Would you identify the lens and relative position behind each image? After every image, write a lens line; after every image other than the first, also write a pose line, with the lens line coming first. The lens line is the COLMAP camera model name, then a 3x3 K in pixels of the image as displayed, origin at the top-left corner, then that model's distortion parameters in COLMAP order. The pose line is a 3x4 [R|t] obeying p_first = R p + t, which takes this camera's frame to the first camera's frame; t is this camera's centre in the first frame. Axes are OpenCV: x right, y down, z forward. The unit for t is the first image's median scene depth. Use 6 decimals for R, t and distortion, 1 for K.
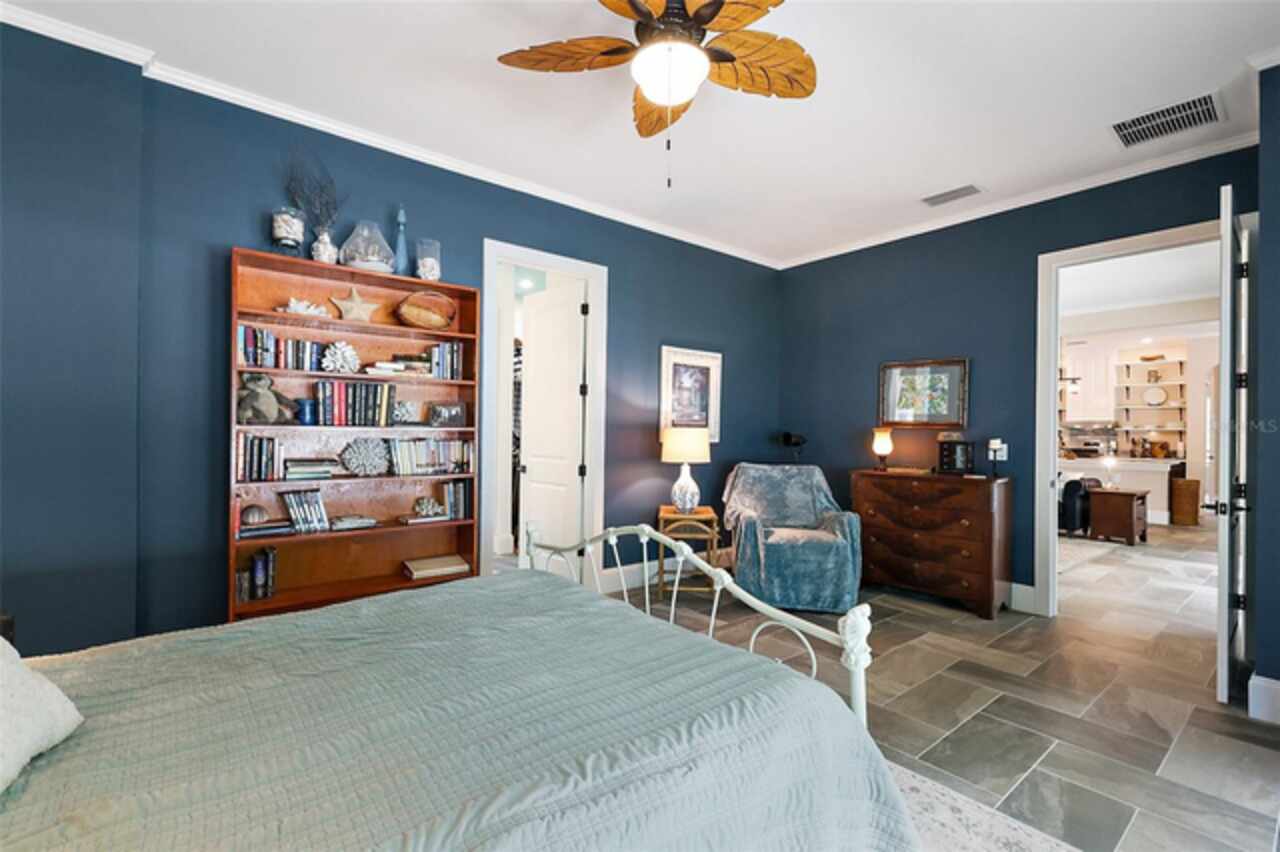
lens RADIAL K [[566.6, 0, 640.9], [0, 566.6, 428.9], [0, 0, 1]] dist [0.002029, -0.000277]
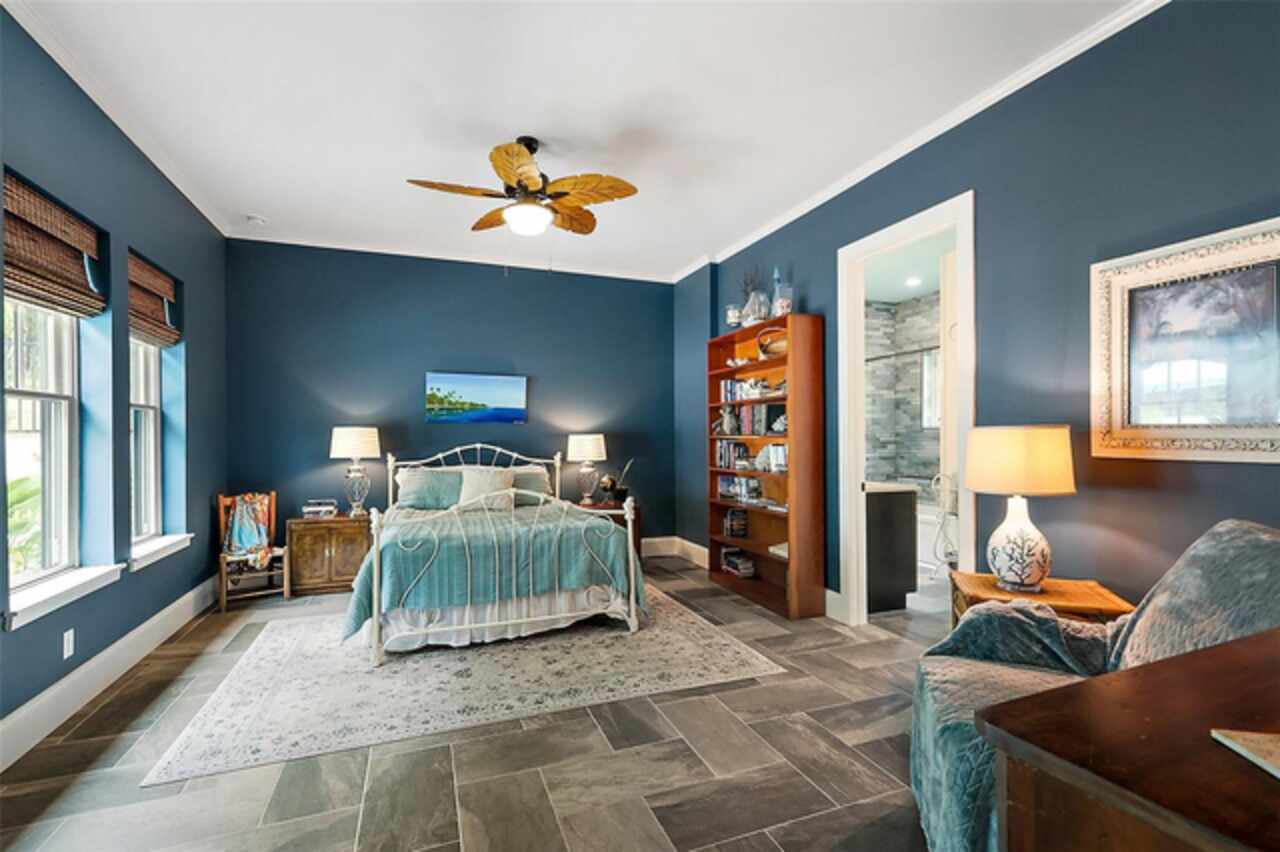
lens RADIAL K [[566.6, 0, 641.0], [0, 566.6, 436.6], [0, 0, 1]] dist [0.002029, -0.000277]
pose [[-0.302919, -0.005942, -0.952998, 0.690634], [0.010512, 0.999899, -0.009575, 0.007048], [0.952958, -0.012918, -0.302826, 0.826338]]
